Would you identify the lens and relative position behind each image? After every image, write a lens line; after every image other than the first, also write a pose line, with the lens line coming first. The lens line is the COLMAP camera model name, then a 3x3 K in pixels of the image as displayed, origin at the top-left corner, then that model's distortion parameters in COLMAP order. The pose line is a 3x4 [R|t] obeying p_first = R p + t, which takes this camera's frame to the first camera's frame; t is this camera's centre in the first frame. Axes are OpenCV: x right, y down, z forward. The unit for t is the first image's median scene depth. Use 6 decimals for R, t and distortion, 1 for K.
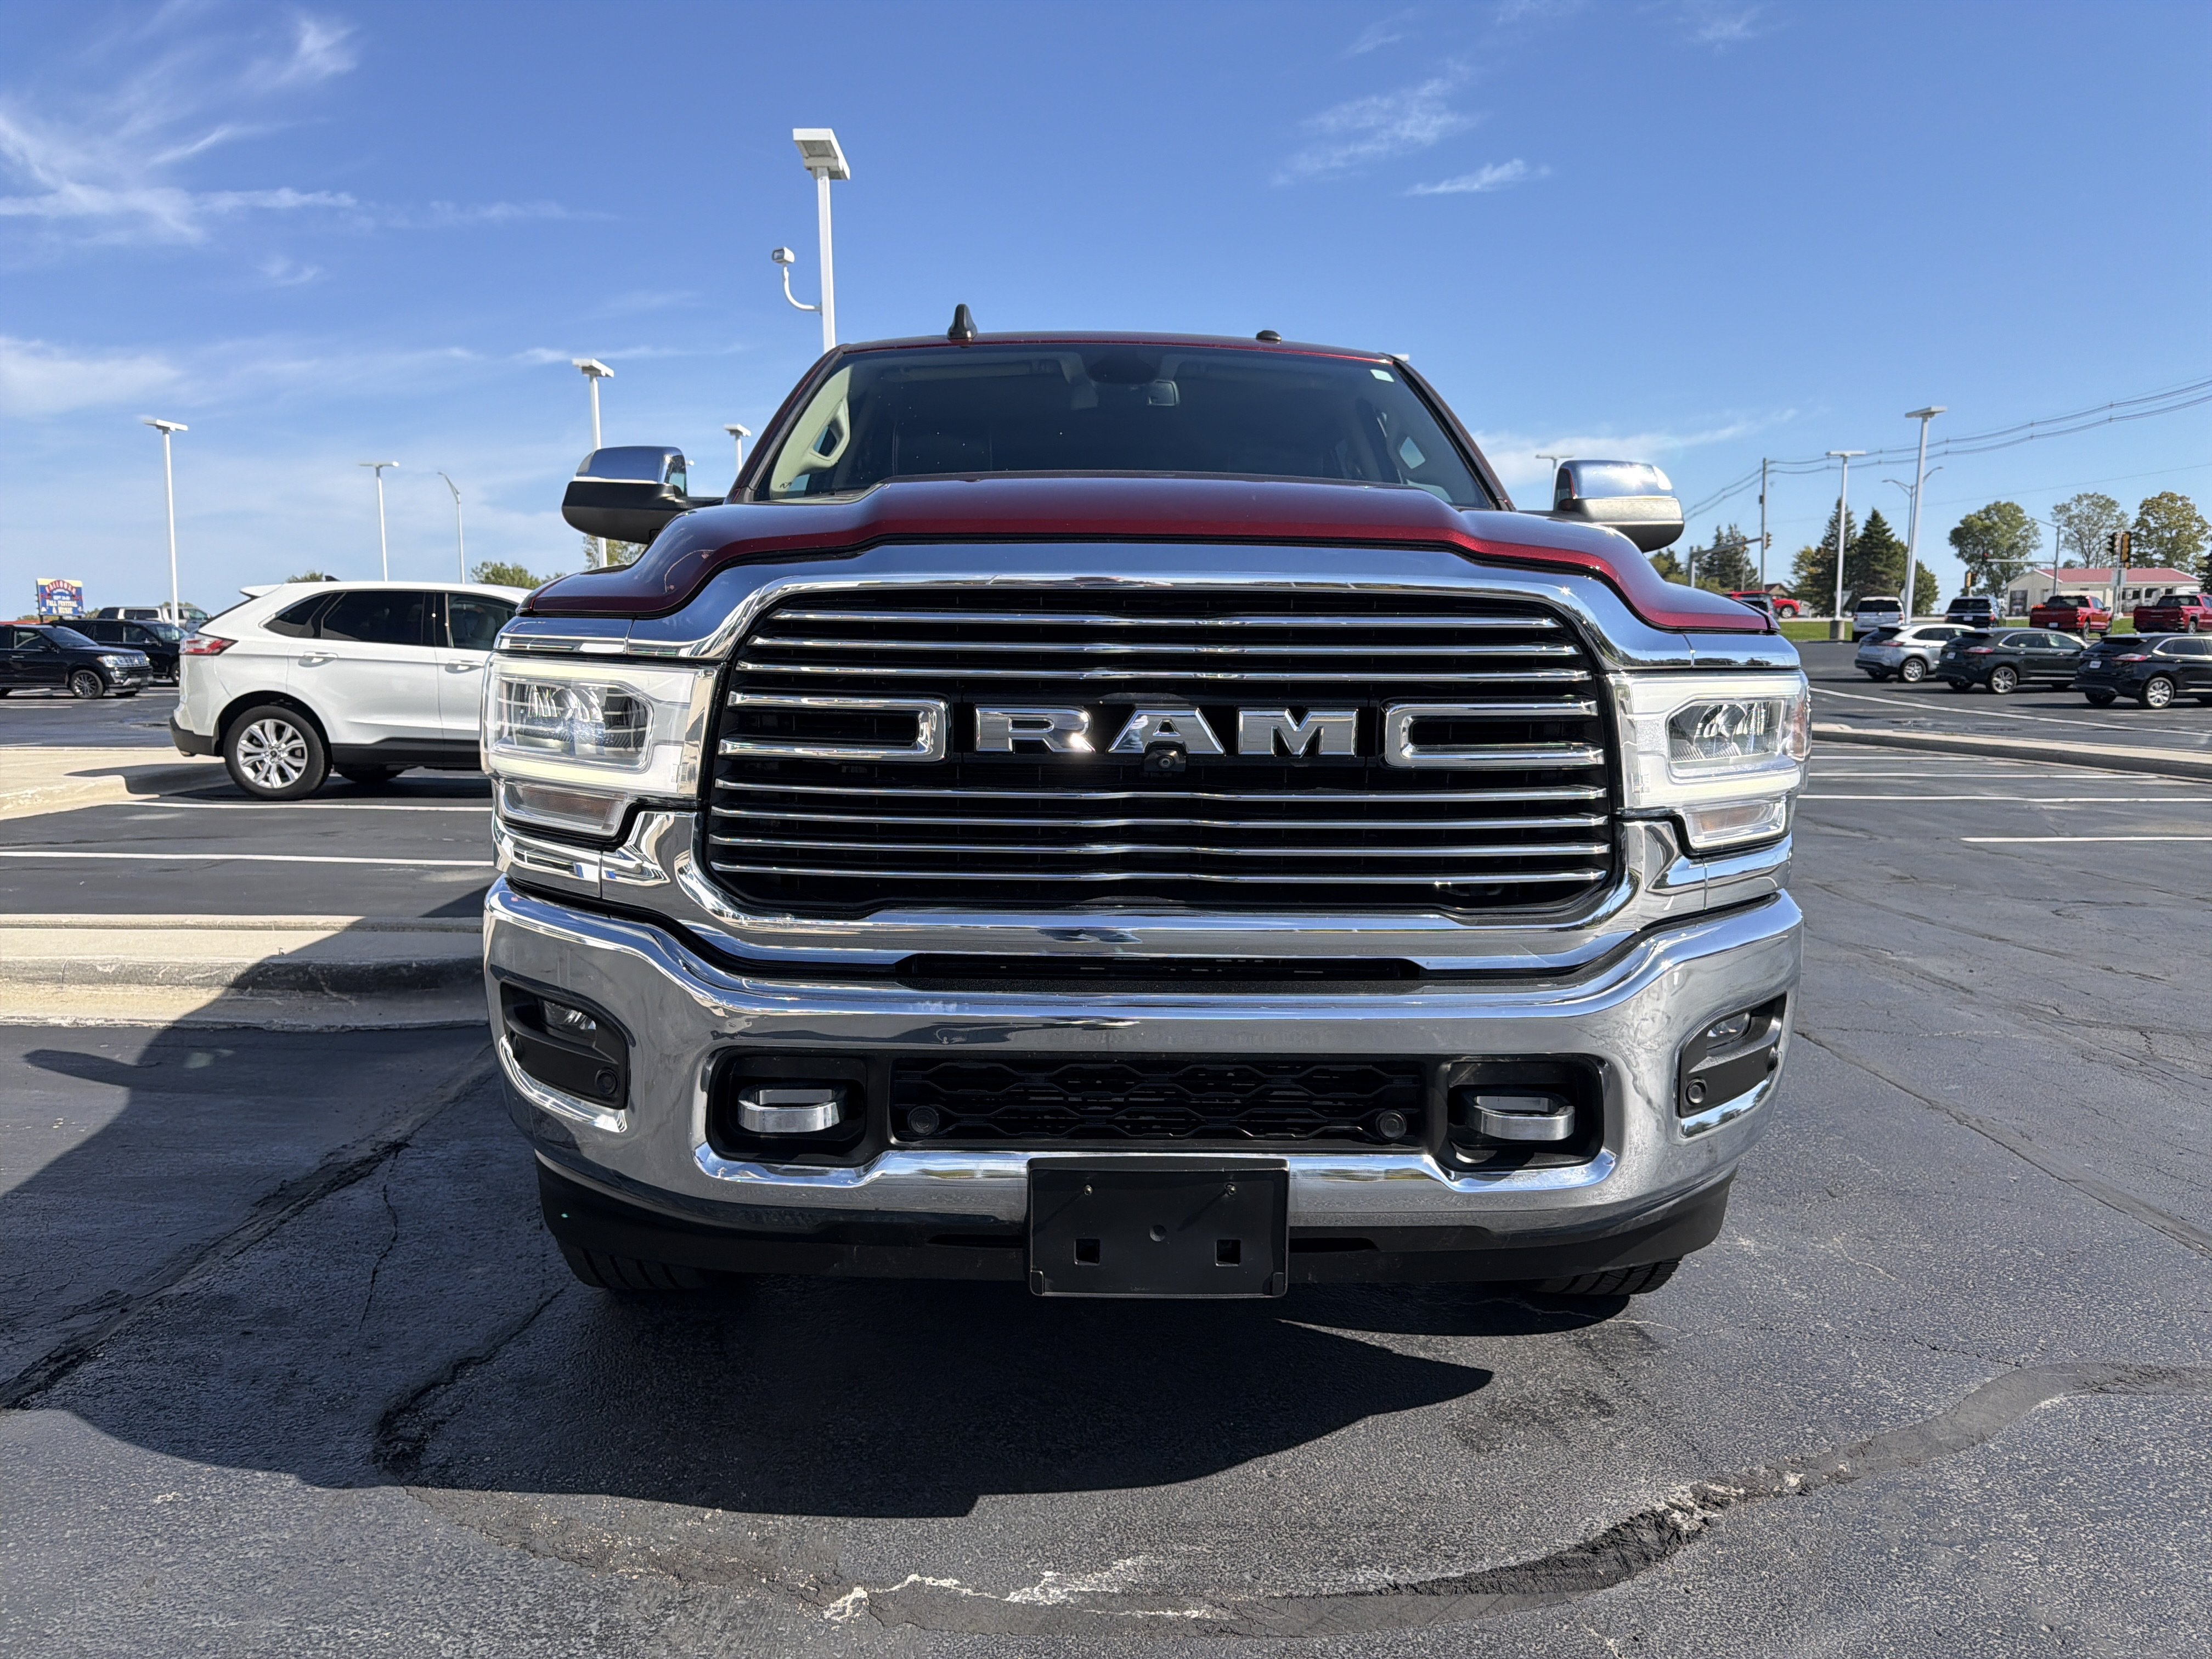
lens RADIAL K [[1594.6, 0, 1091.9], [0, 1594.6, 839.1], [0, 0, 1]] dist [0.006471, -0.006756]
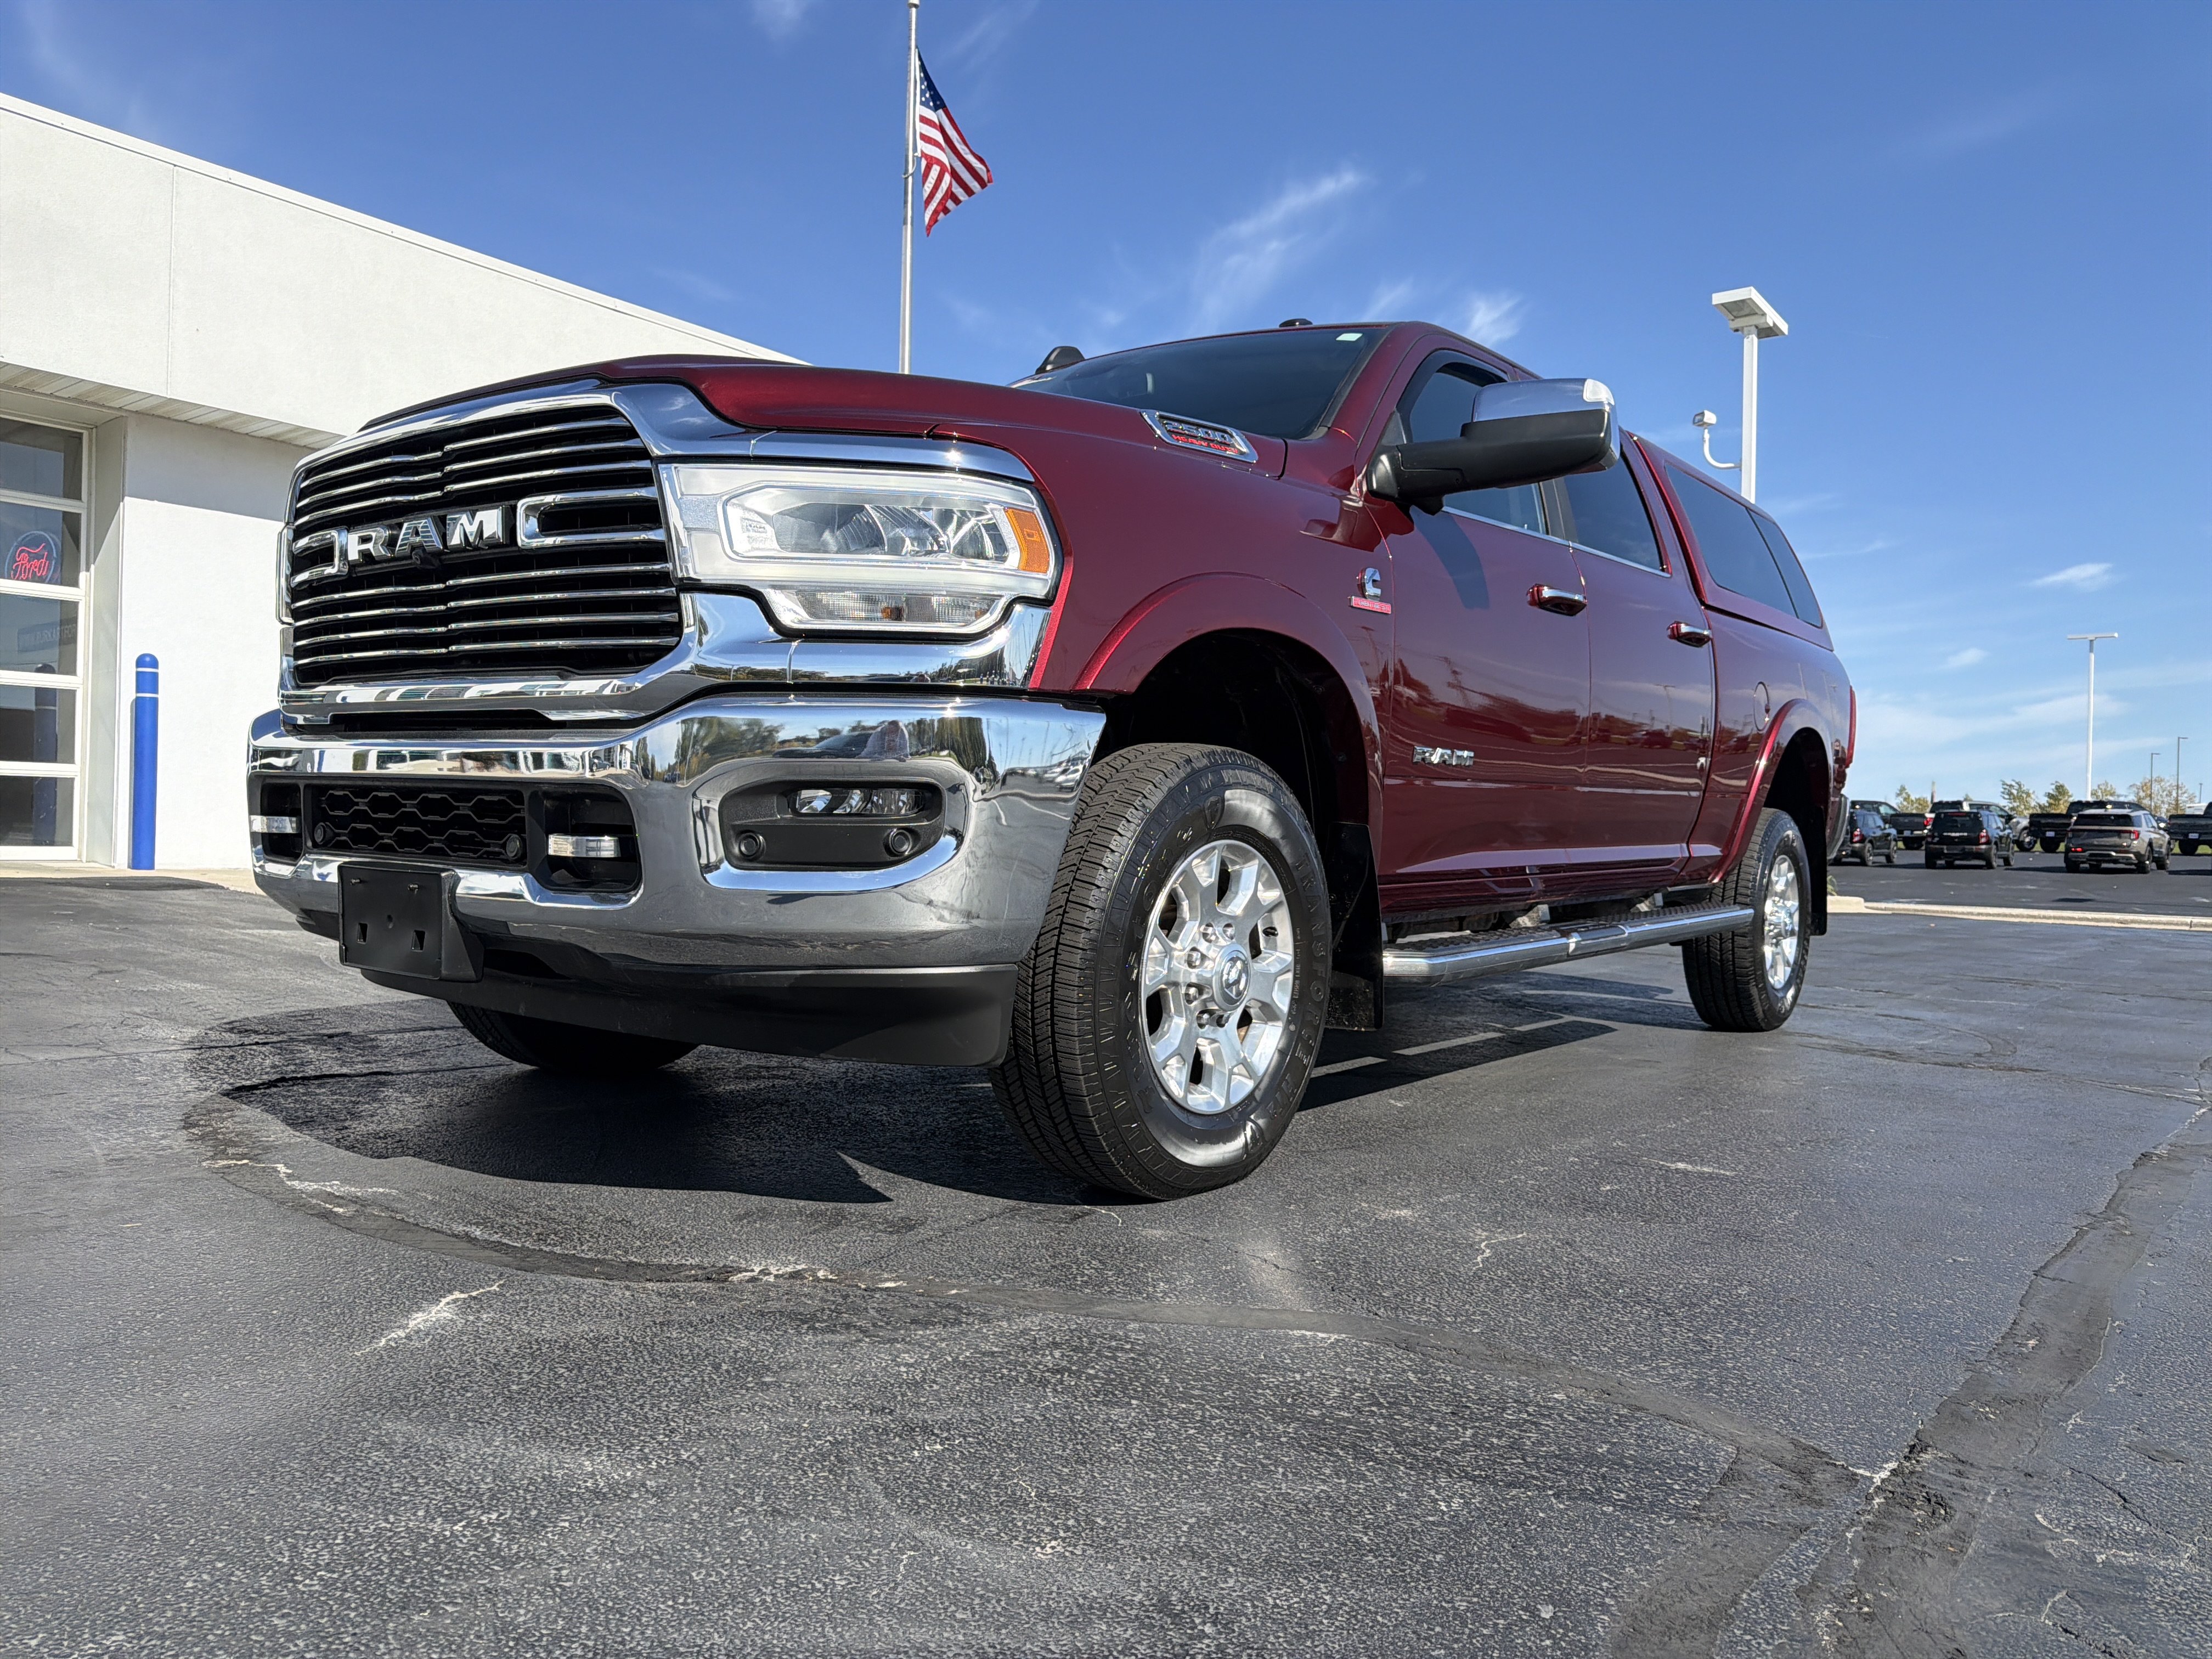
lens RADIAL K [[1578.2, 0, 1071.9], [0, 1578.2, 828.8], [0, 0, 1]] dist [0.062285, -0.076650]
pose [[0.778575, 0.022029, -0.627164, 1.004515], [-0.106701, 0.989479, -0.097706, 0.188764], [0.618414, 0.142991, 0.772734, 0.257599]]
